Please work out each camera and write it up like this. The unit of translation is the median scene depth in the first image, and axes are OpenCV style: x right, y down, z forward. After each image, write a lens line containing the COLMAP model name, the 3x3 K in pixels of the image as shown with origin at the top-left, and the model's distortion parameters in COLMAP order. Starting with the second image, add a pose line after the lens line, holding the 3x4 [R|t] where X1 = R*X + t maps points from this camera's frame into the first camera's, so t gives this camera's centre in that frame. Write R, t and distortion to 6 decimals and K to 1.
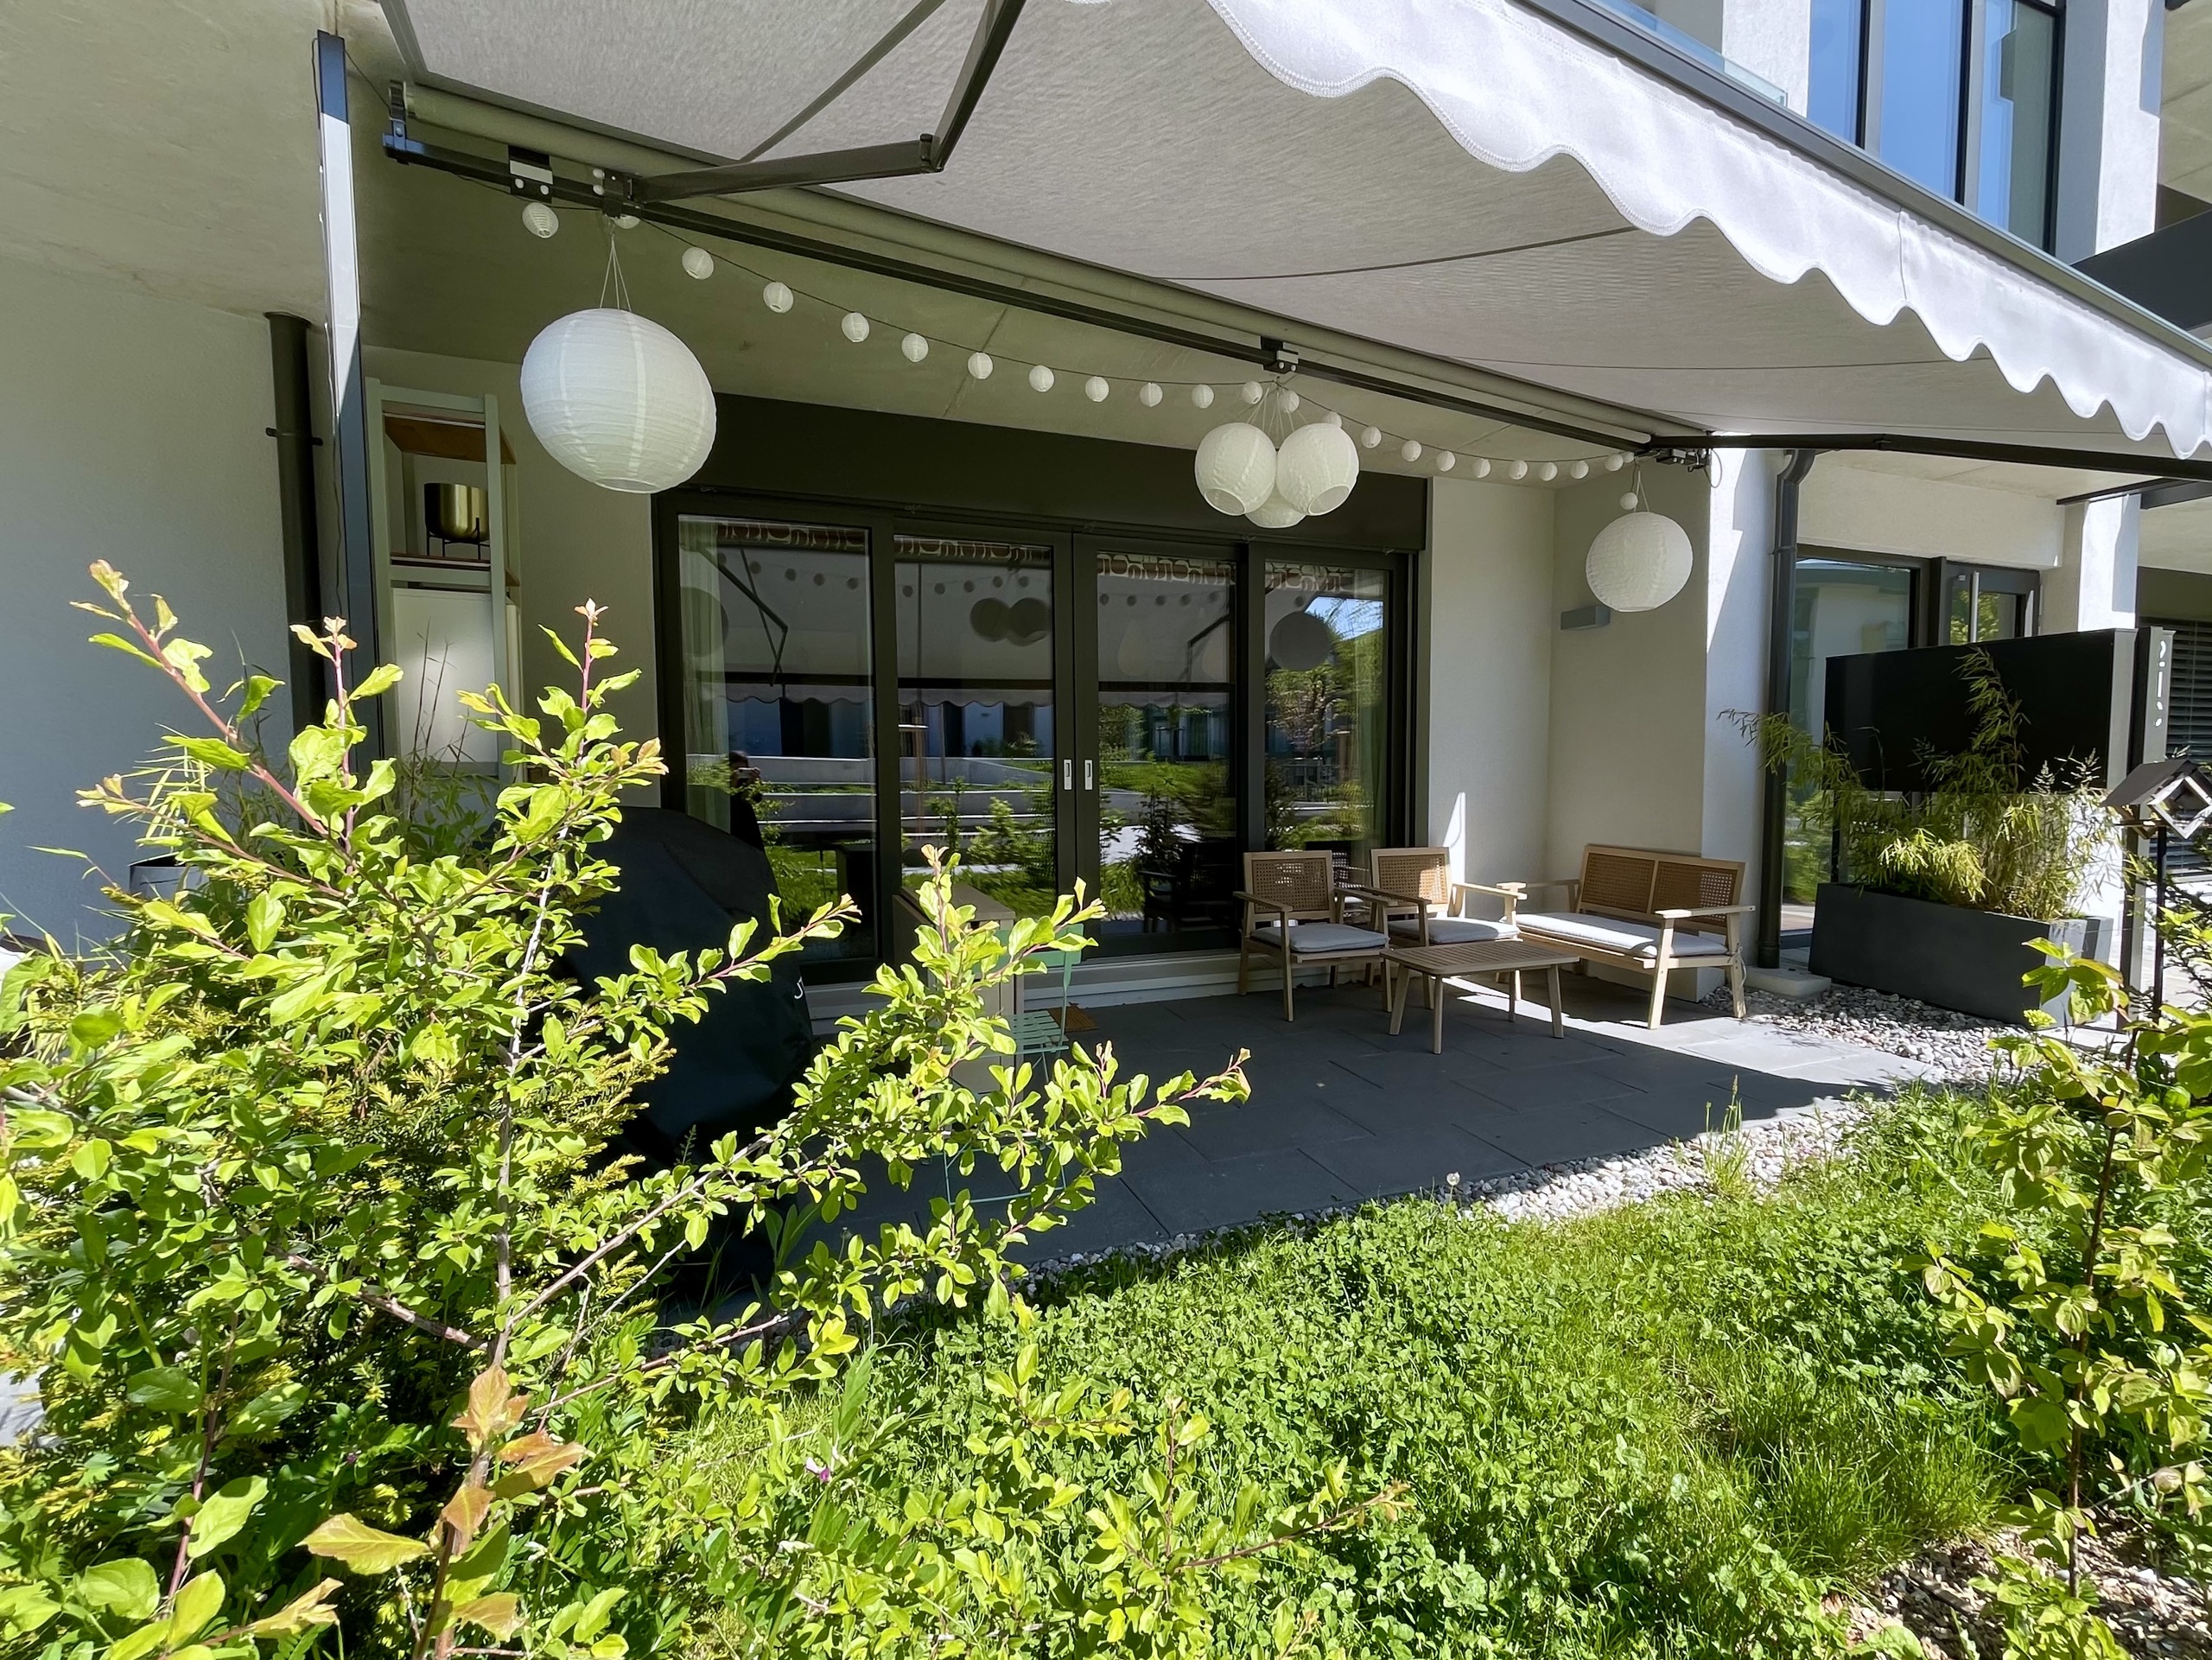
lens RADIAL K [[904.6, 0, 1108.2], [0, 904.6, 830.1], [0, 0, 1]] dist [-0.004087, -0.000504]
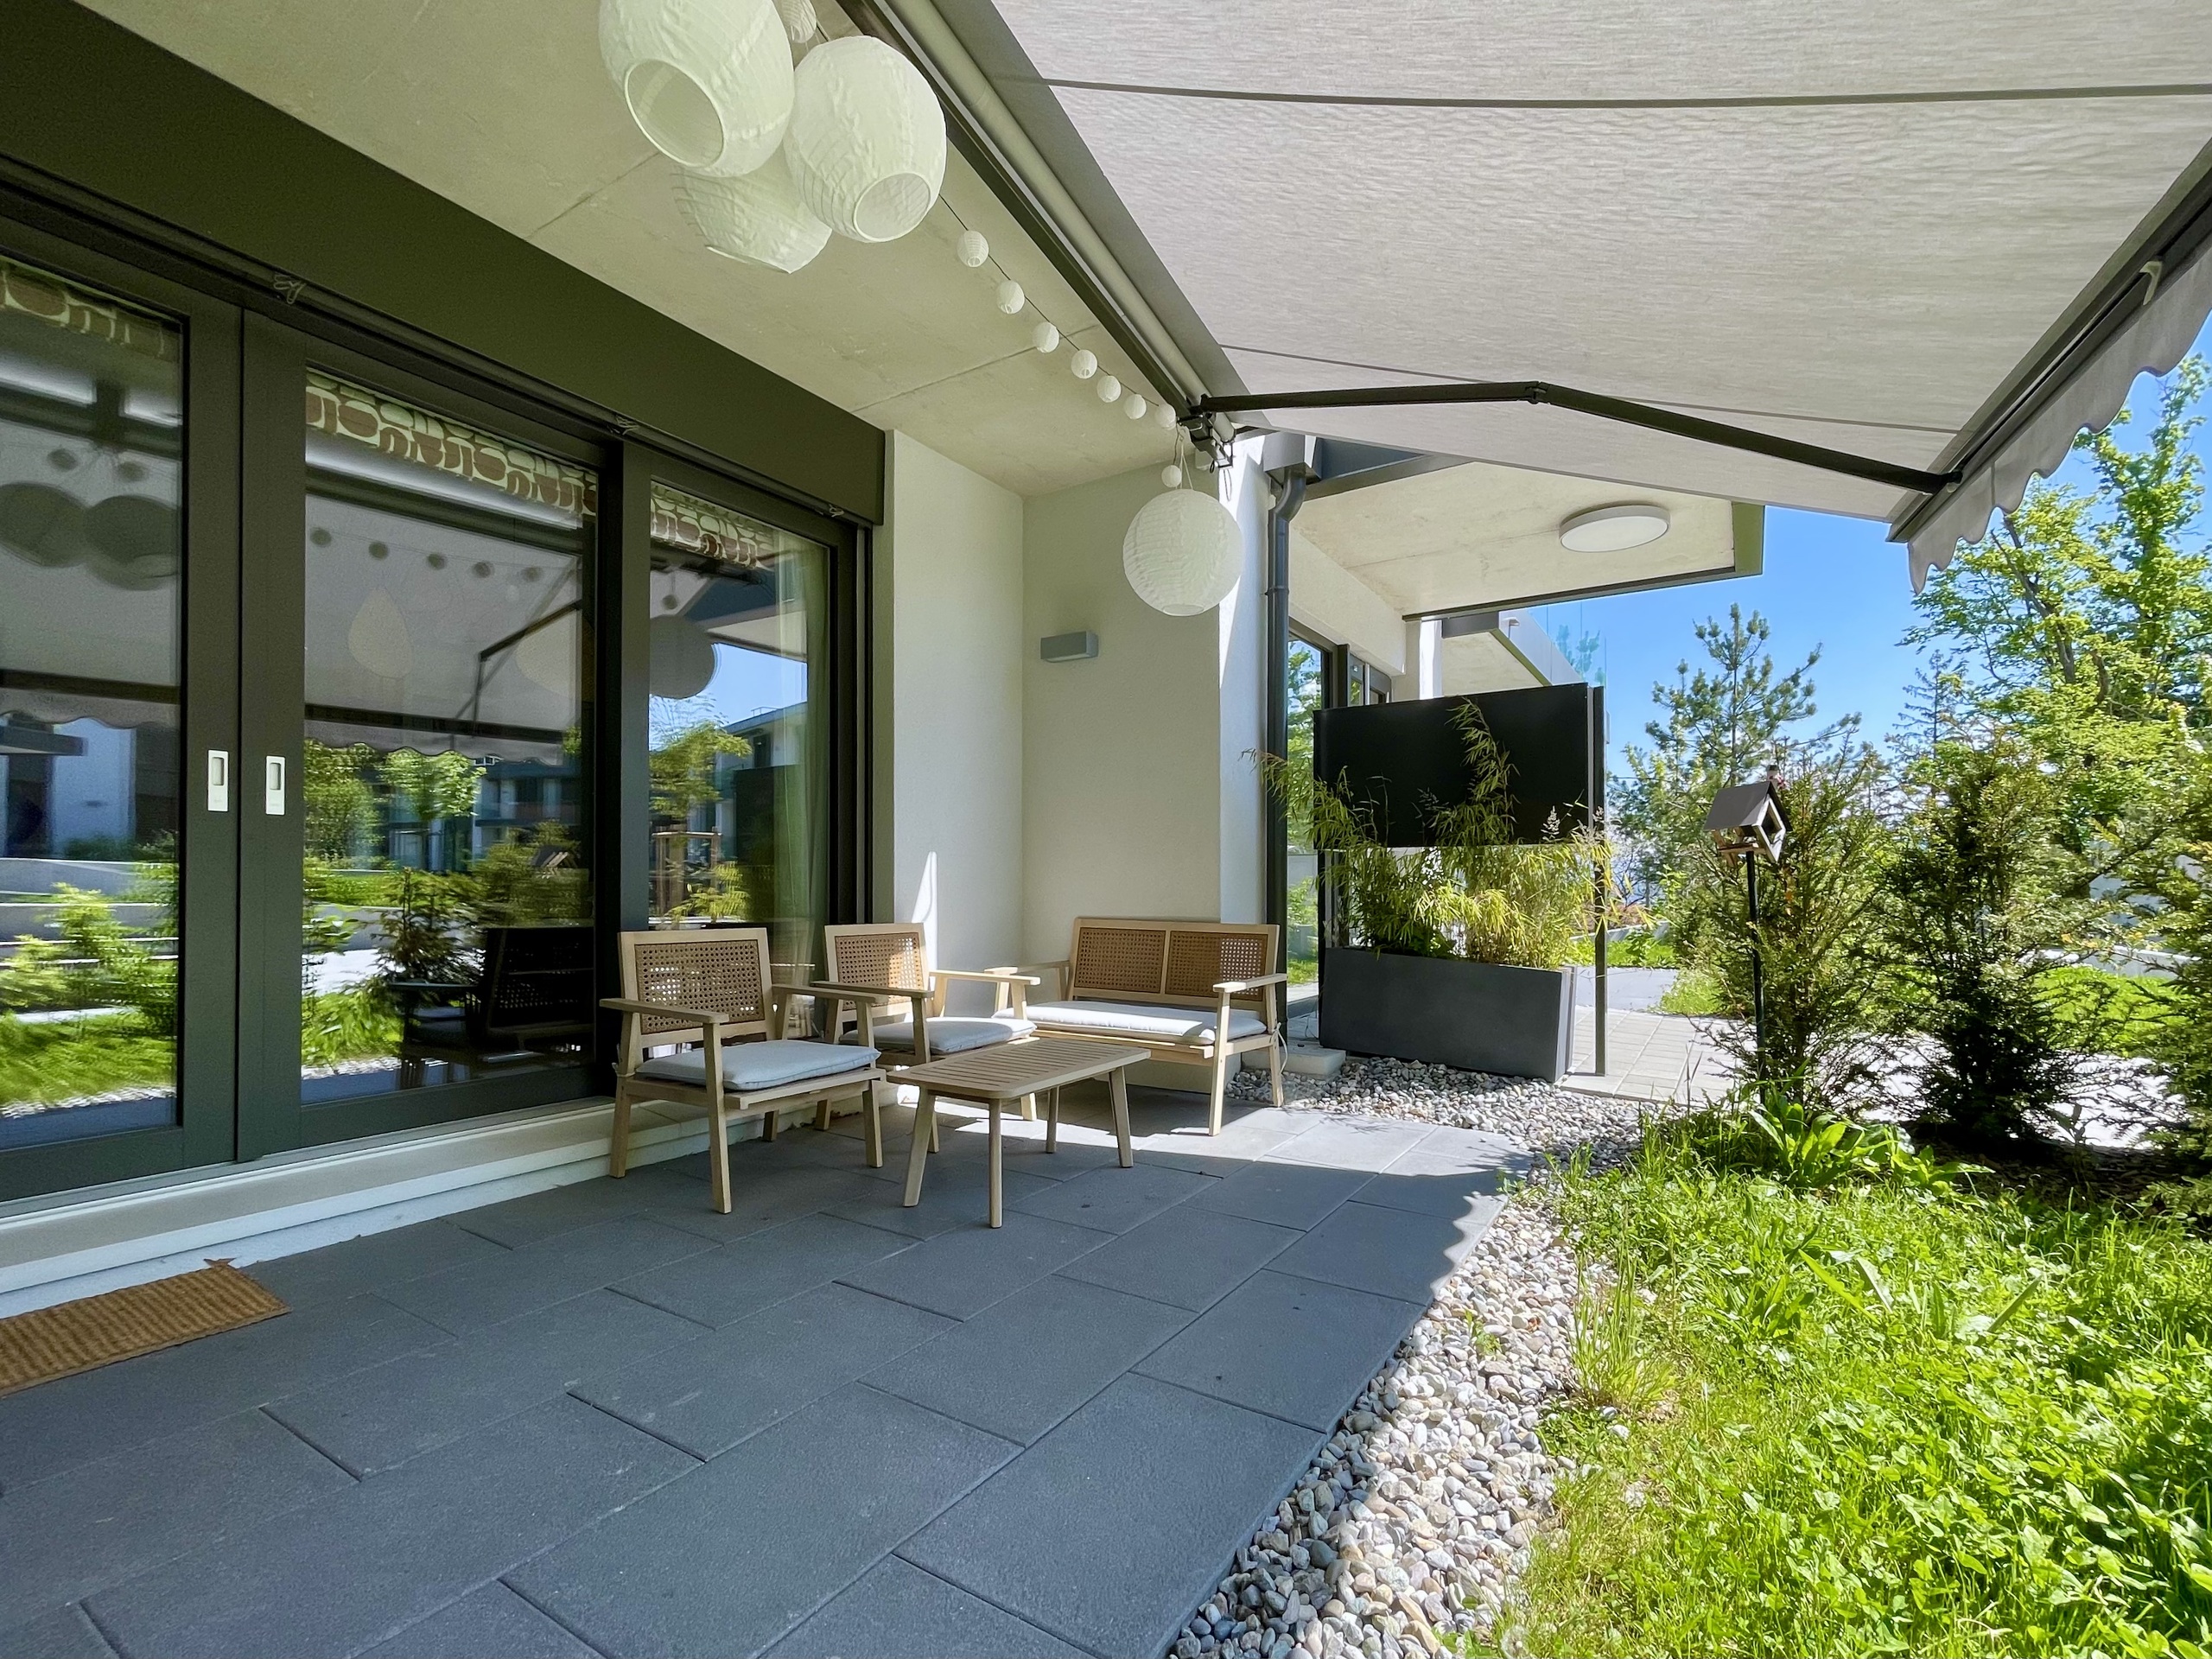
lens RADIAL K [[904.5, 0, 1073.3], [0, 904.5, 901.1], [0, 0, 1]] dist [-0.004087, -0.000504]
pose [[0.766855, 0.014794, 0.641649, -0.002895], [0.021316, 0.998596, -0.048499, 0.047624], [-0.641466, 0.050869, 0.765463, 0.430222]]
